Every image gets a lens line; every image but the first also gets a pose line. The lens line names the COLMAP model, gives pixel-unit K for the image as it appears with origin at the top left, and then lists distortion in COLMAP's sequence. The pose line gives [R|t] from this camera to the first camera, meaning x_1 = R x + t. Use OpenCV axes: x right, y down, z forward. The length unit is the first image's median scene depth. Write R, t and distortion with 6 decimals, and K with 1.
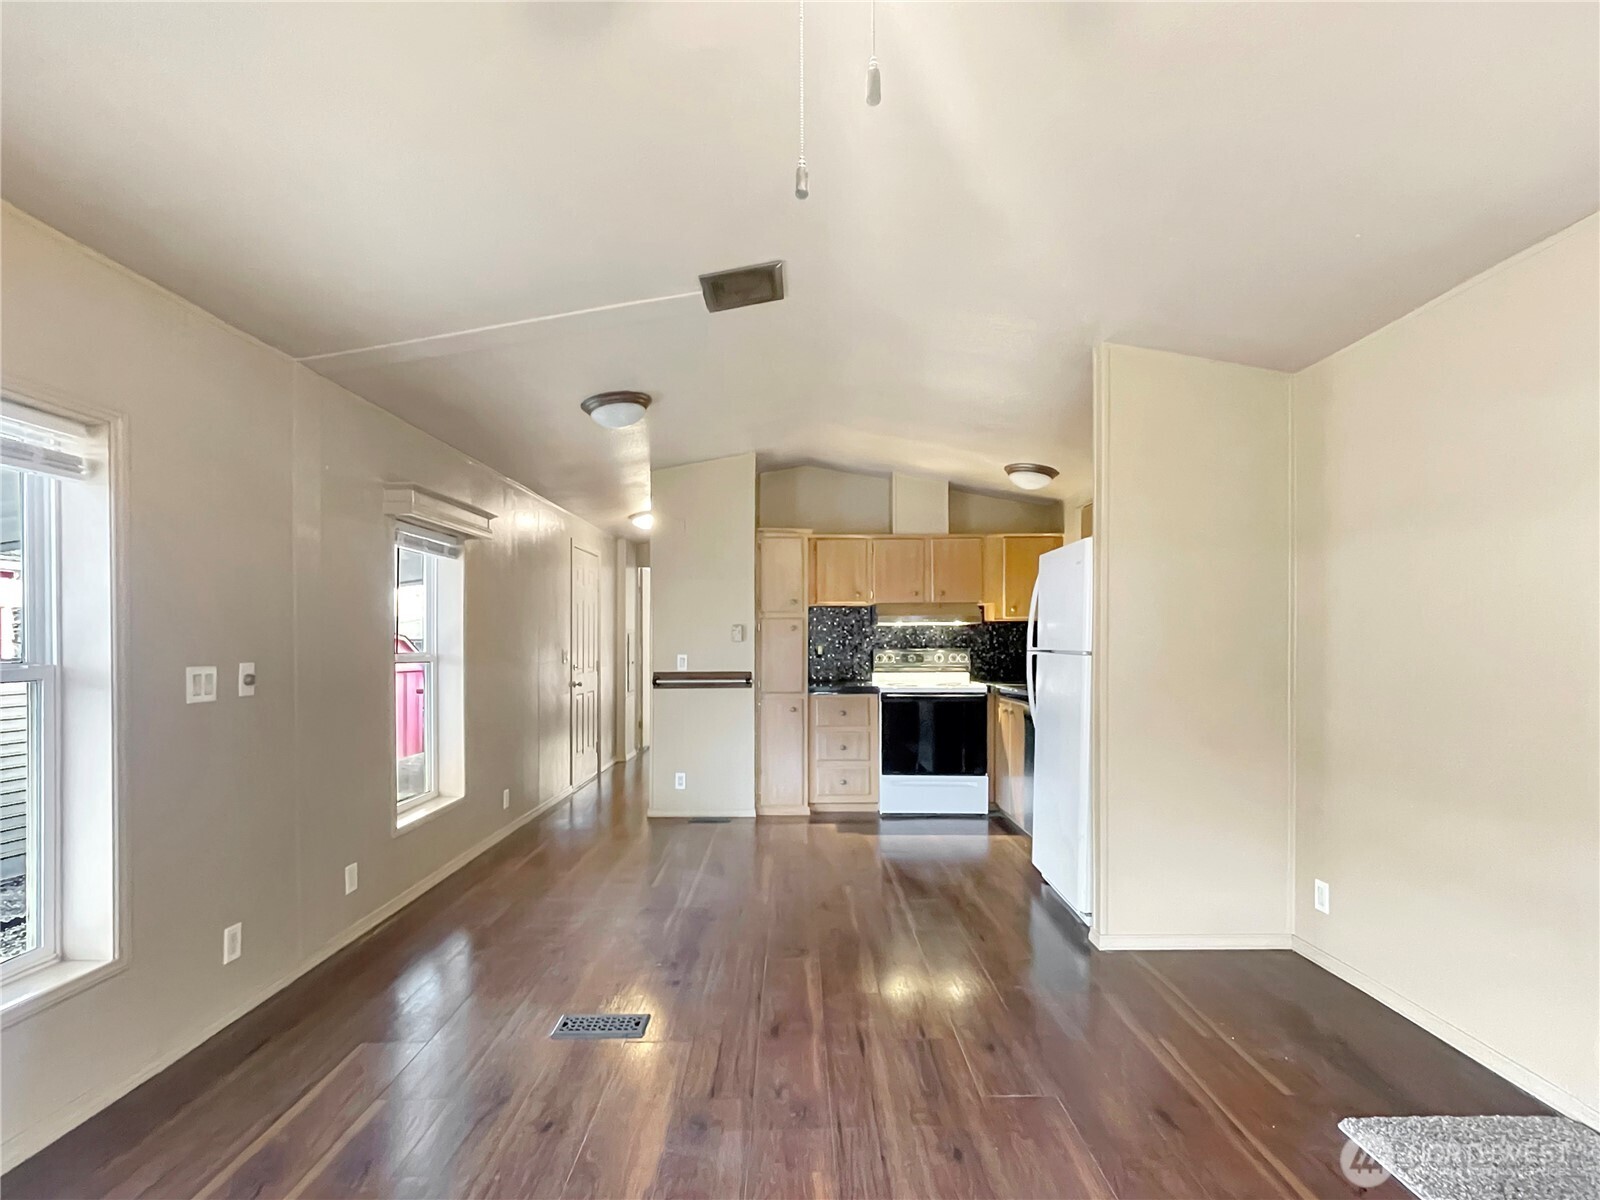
lens RADIAL K [[771.9, 0, 799.9], [0, 771.9, 642.5], [0, 0, 1]] dist [0.000155, -0.000067]
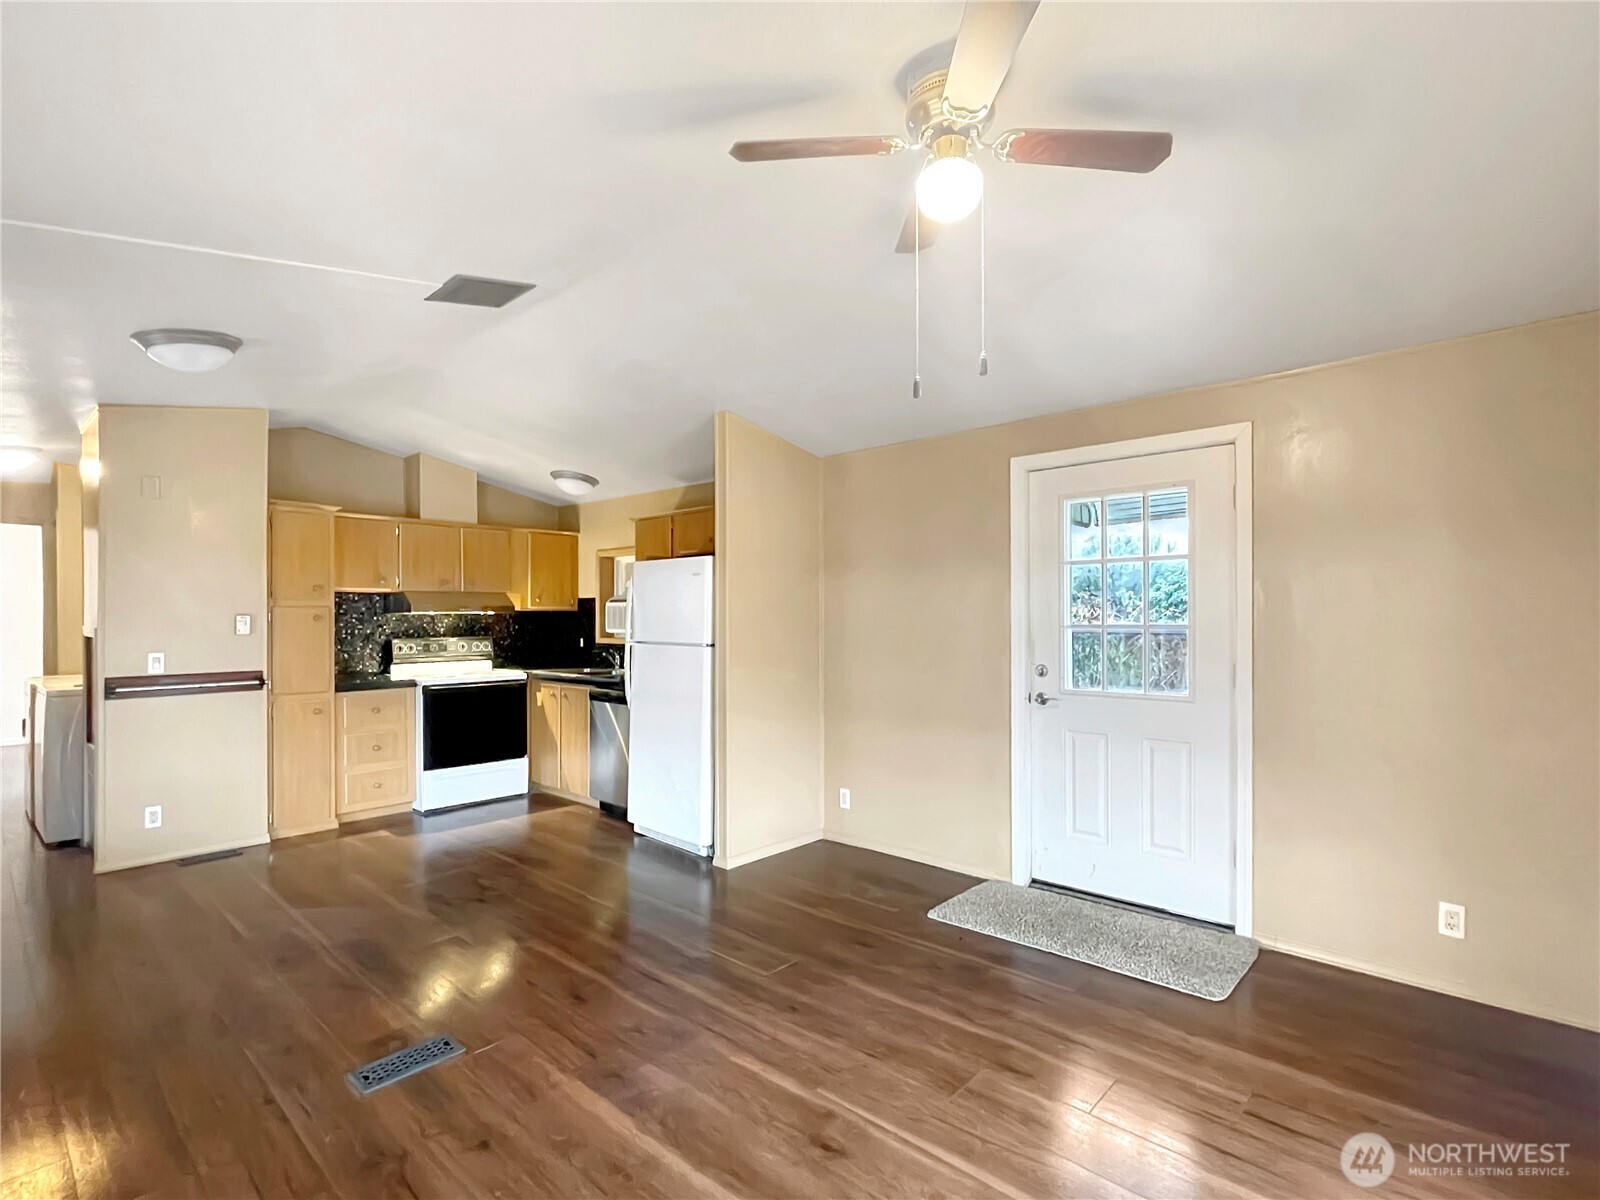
lens RADIAL K [[764.6, 0, 795.8], [0, 764.6, 613.6], [0, 0, 1]] dist [-0.001502, -0.000289]
pose [[0.686568, 0.002896, 0.727060, -0.266162], [0.001924, 0.999981, -0.005801, -0.017649], [-0.727063, 0.005381, 0.686550, 0.008257]]
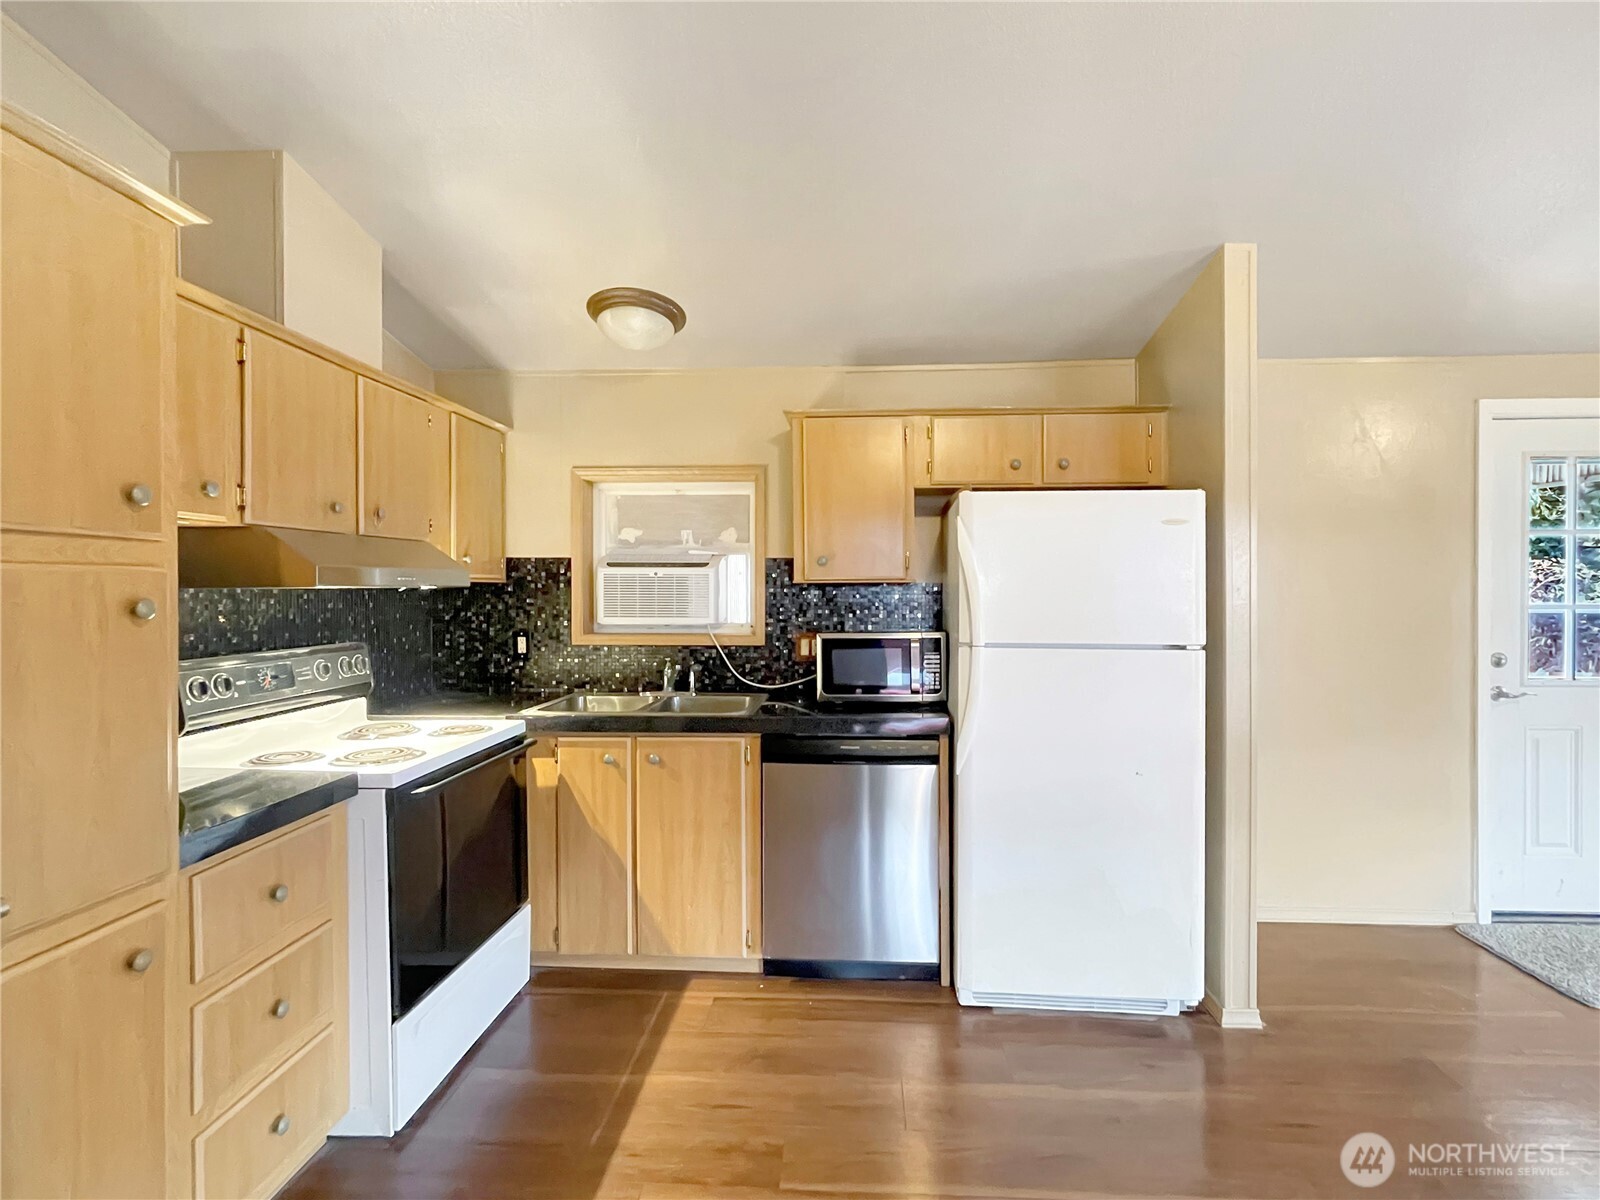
lens RADIAL K [[769.3, 0, 800.0], [0, 769.3, 600.0], [0, 0, 1]] dist [-0.024720, -0.000057]
pose [[0.082625, -0.015845, 0.996455, -0.215662], [0.000683, 0.999874, 0.015843, -0.025126], [-0.996580, -0.000629, 0.082626, 0.787363]]
